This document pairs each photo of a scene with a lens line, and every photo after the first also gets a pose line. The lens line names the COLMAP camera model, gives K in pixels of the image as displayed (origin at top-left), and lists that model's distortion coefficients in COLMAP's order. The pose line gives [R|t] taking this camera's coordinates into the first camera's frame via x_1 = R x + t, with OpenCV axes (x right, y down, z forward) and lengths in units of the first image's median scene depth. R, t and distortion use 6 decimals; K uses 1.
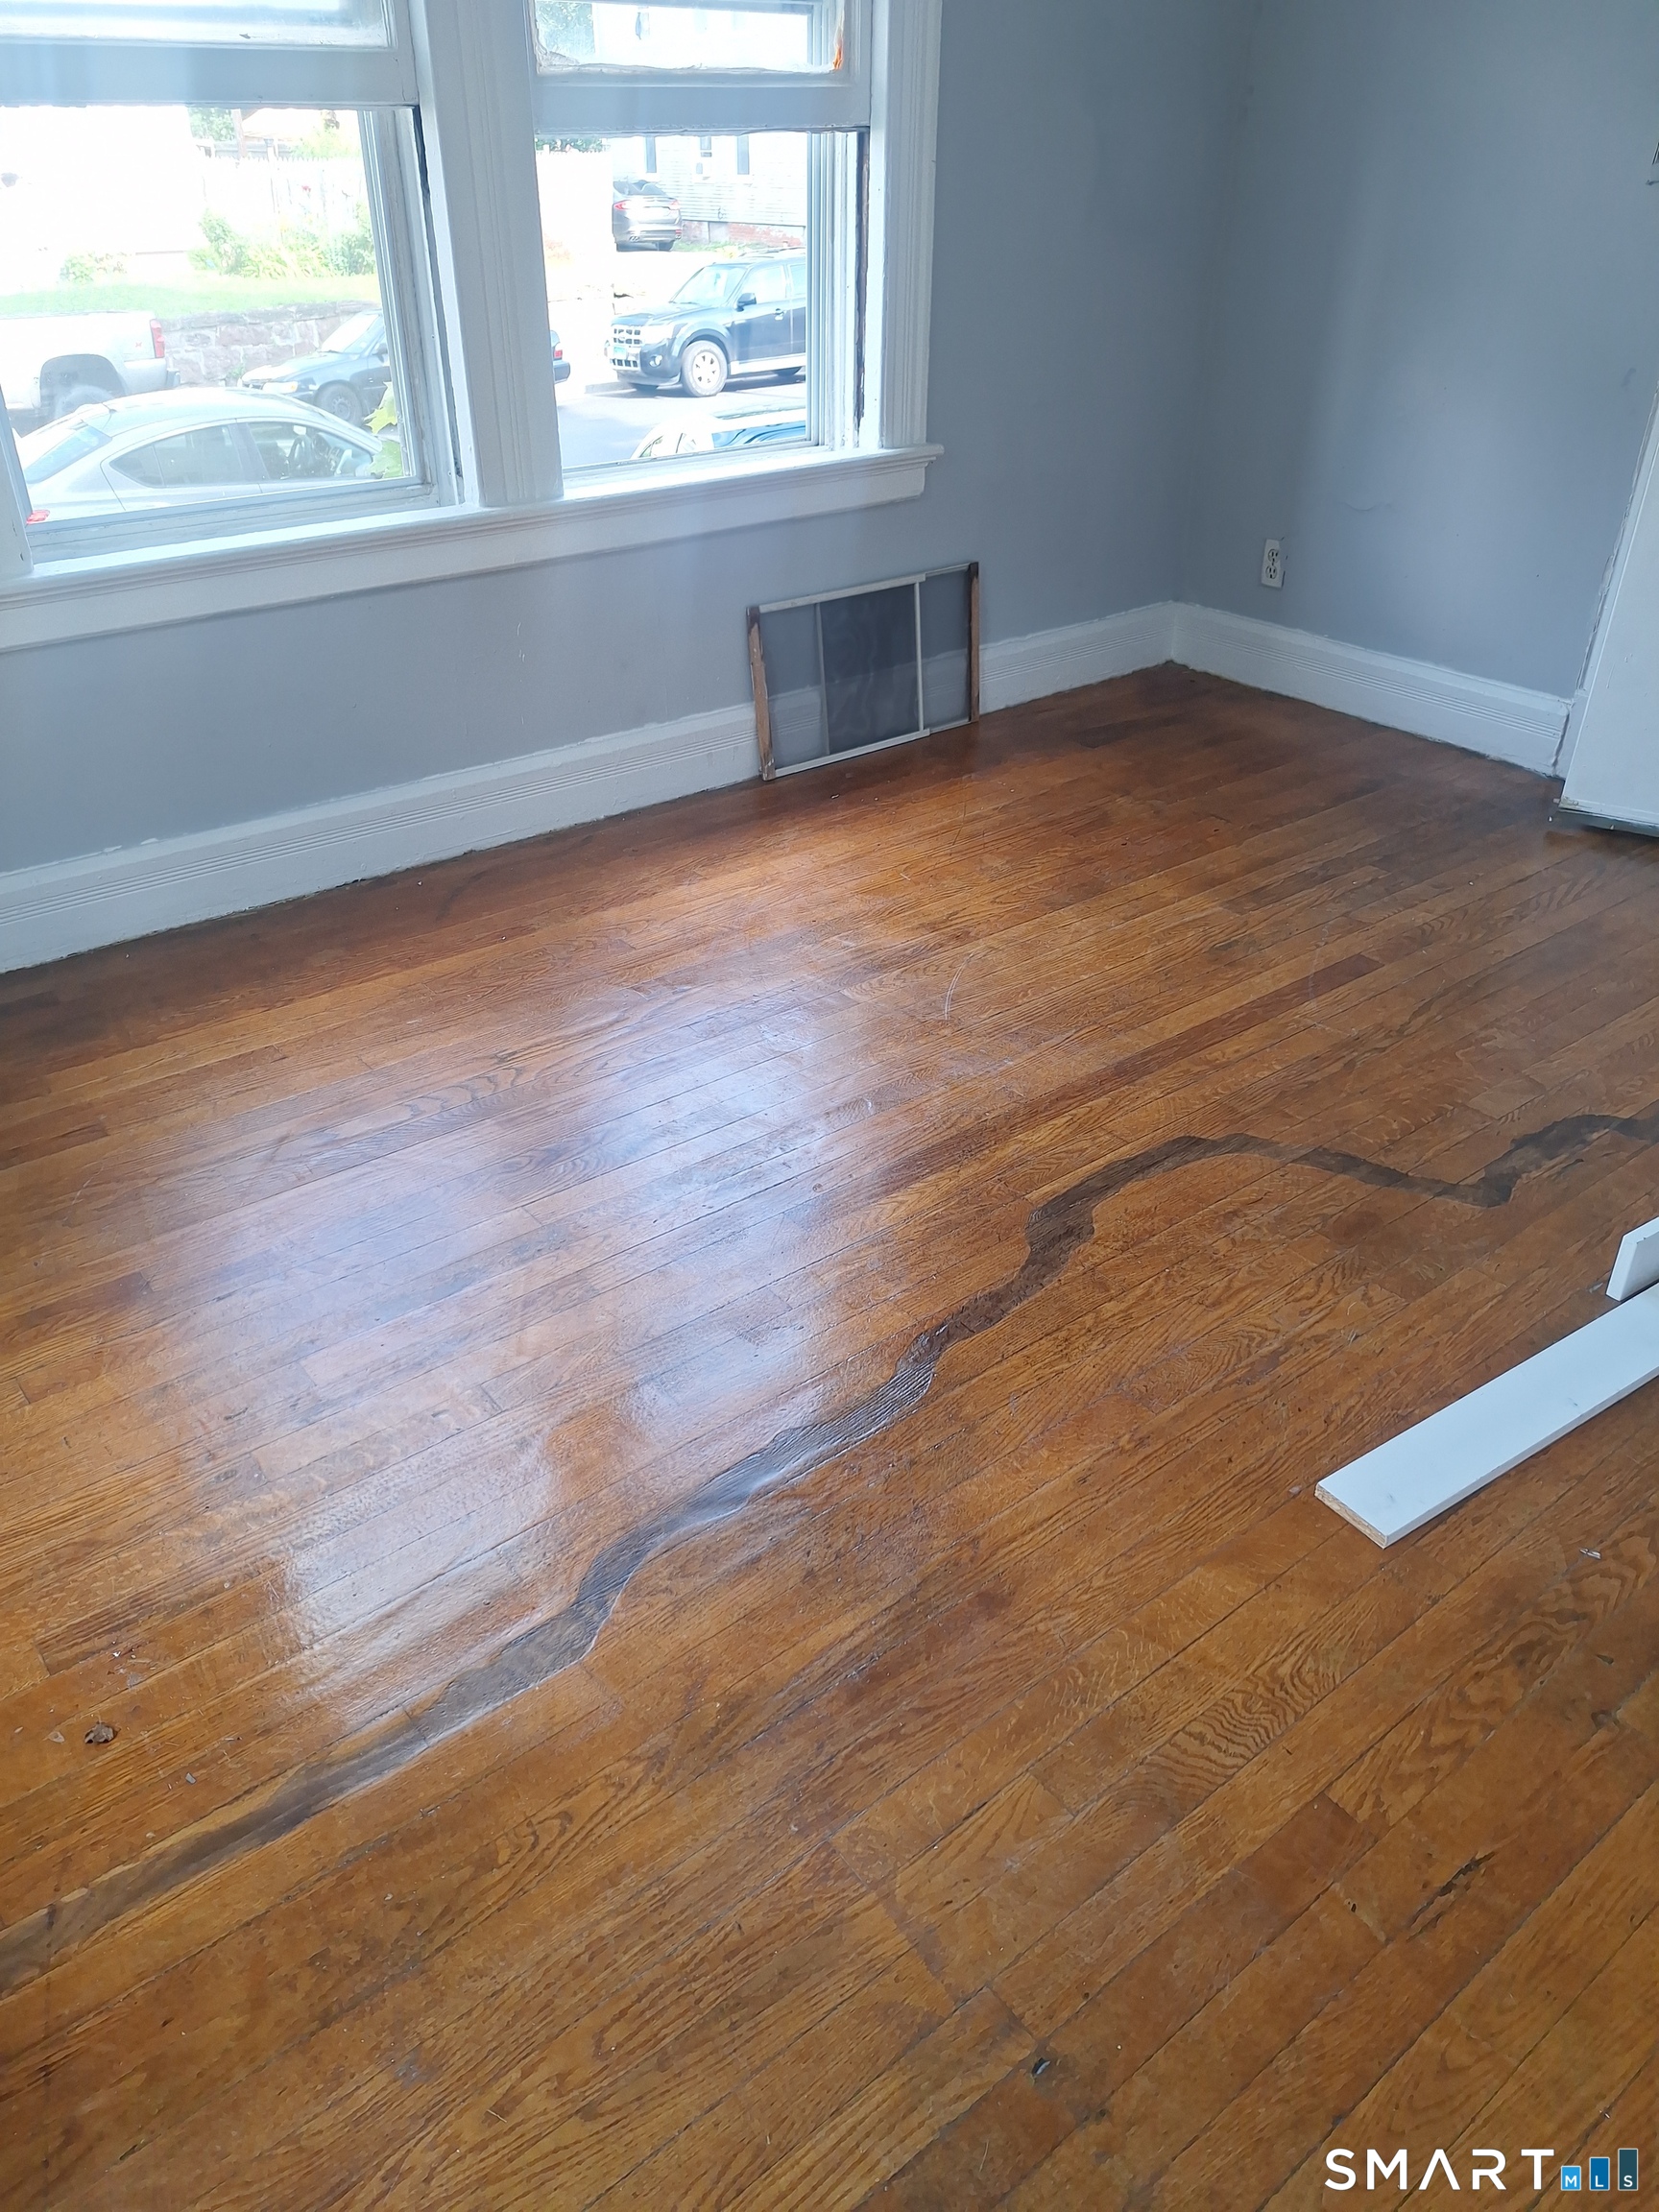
lens RADIAL K [[1514.6, 0, 799.6], [0, 1514.6, 1107.6], [0, 0, 1]] dist [0.115923, -0.184639]
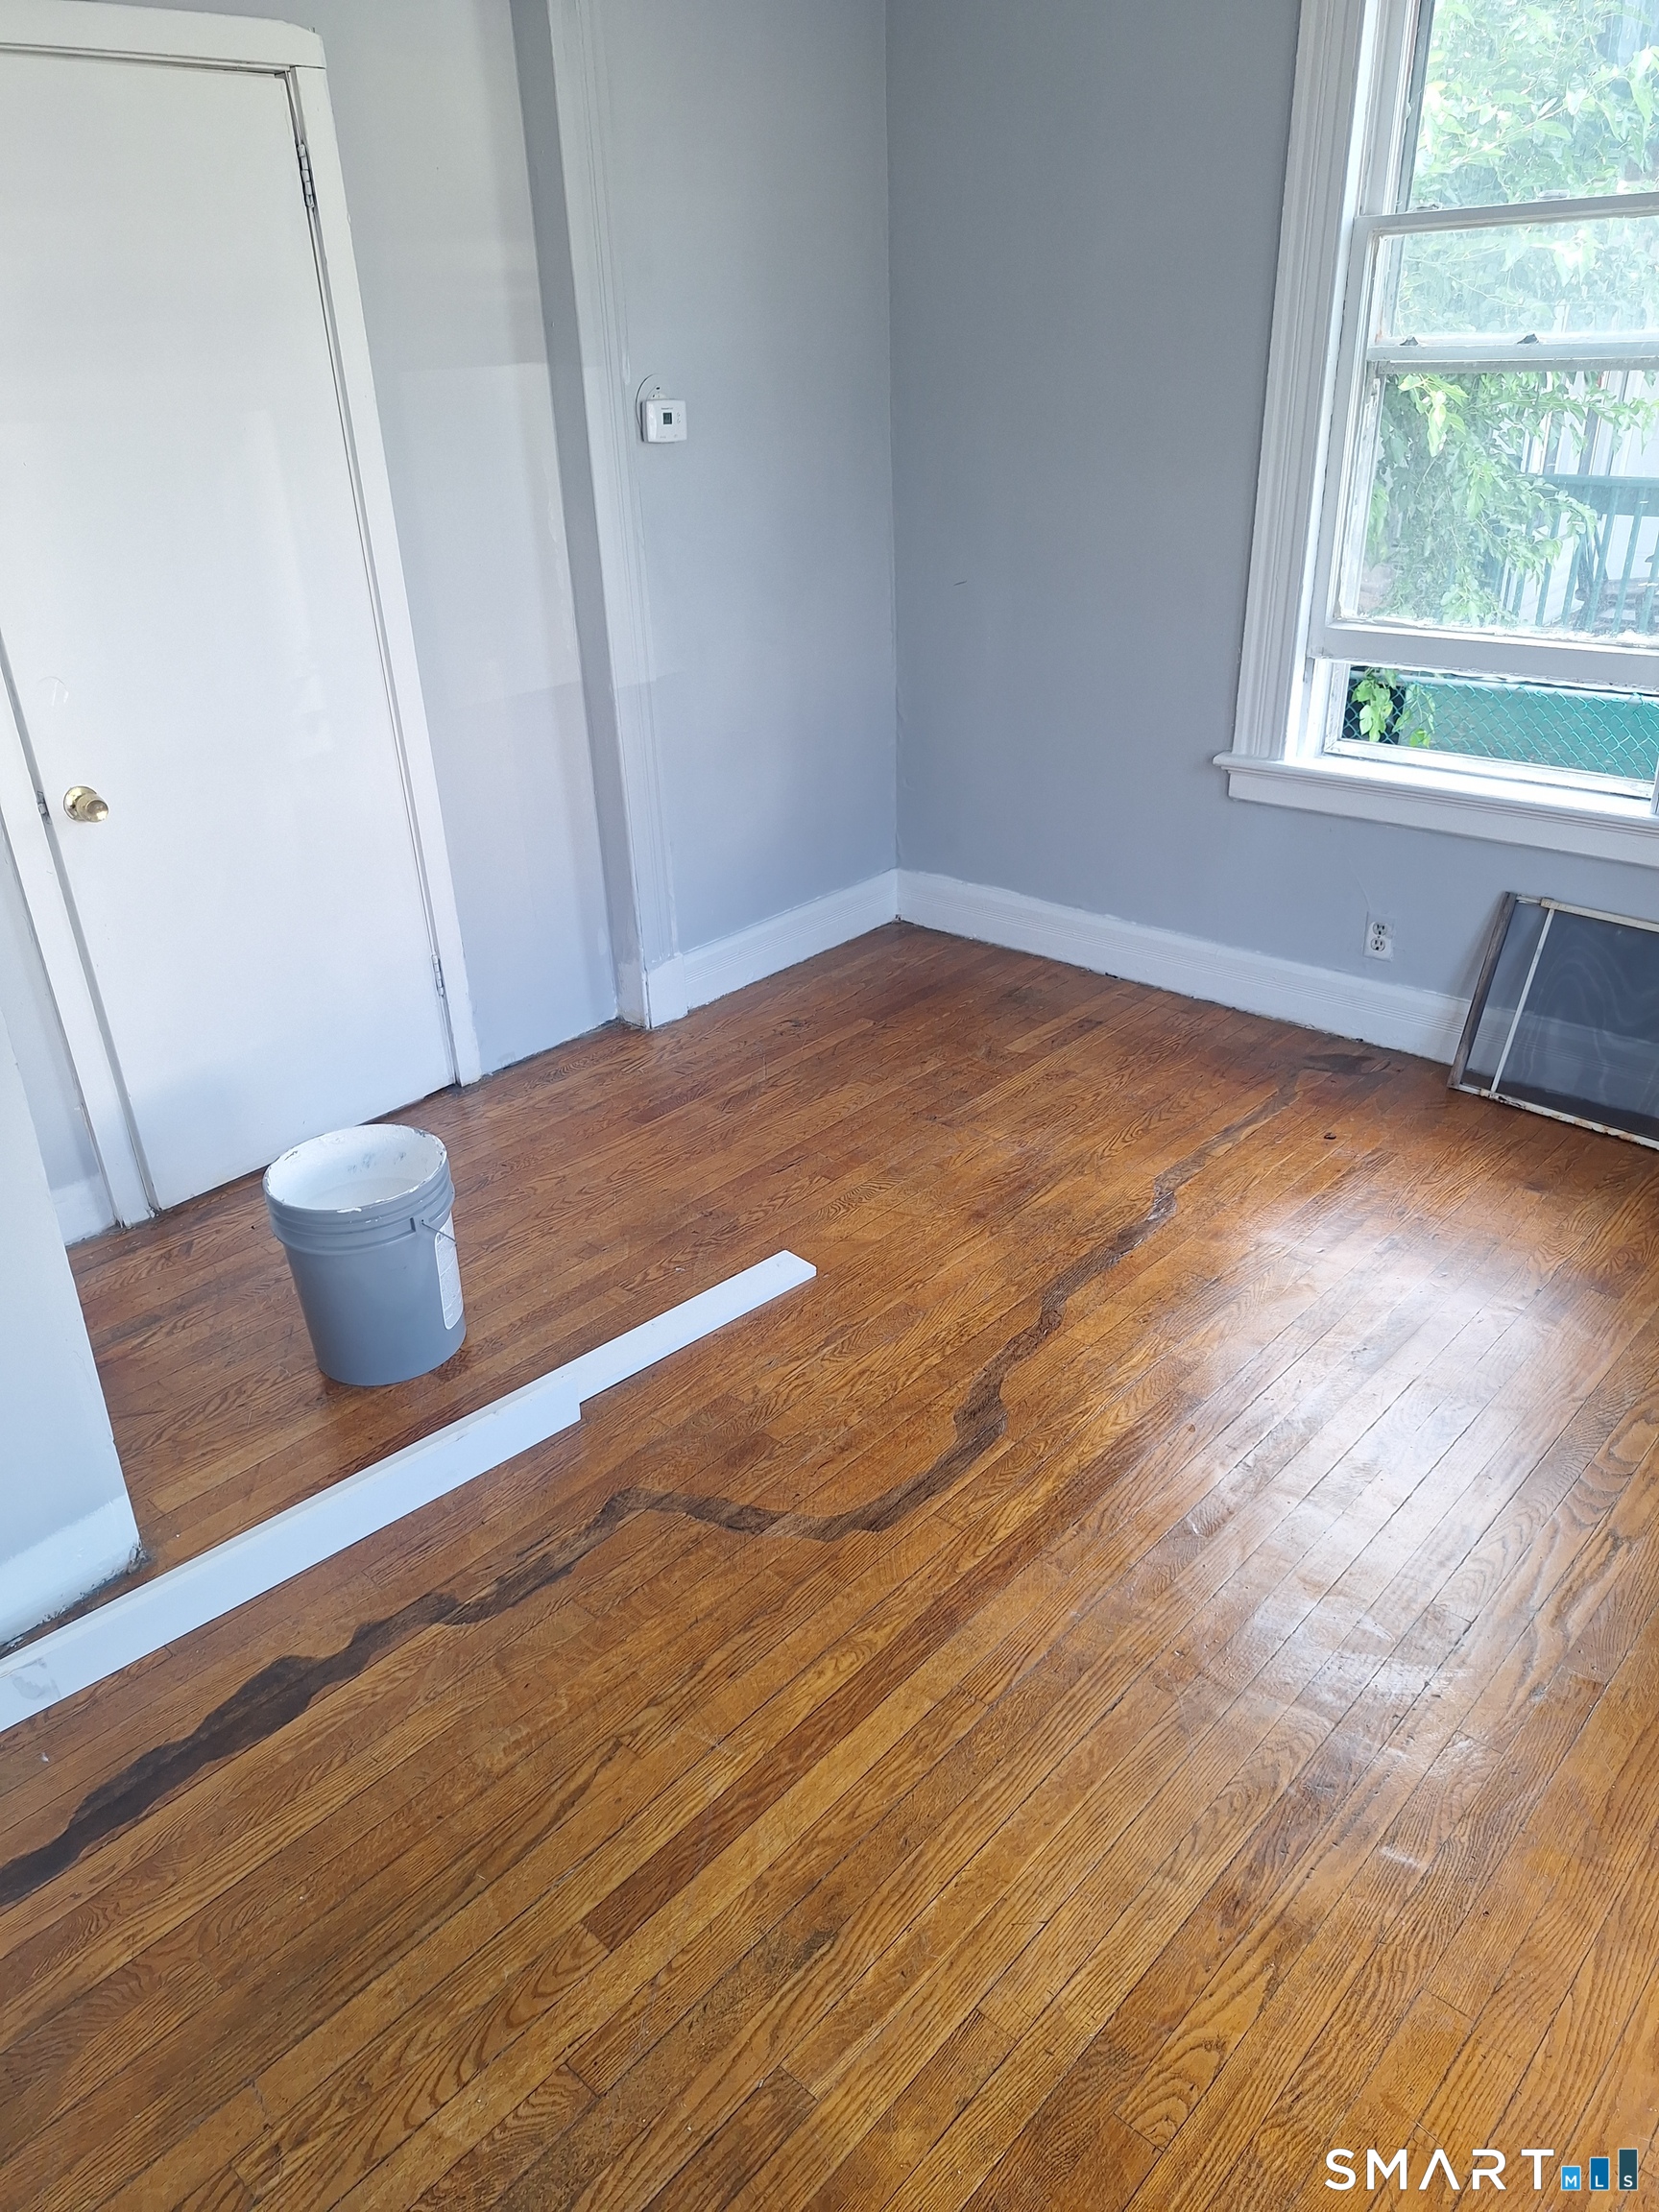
lens RADIAL K [[1514.6, 0, 799.6], [0, 1514.6, 1107.6], [0, 0, 1]] dist [0.115923, -0.184639]
pose [[-0.987207, 0.107763, -0.117514, 0.403993], [-0.045334, 0.516895, 0.854848, -1.024189], [0.152864, 0.849239, -0.505397, 1.288962]]
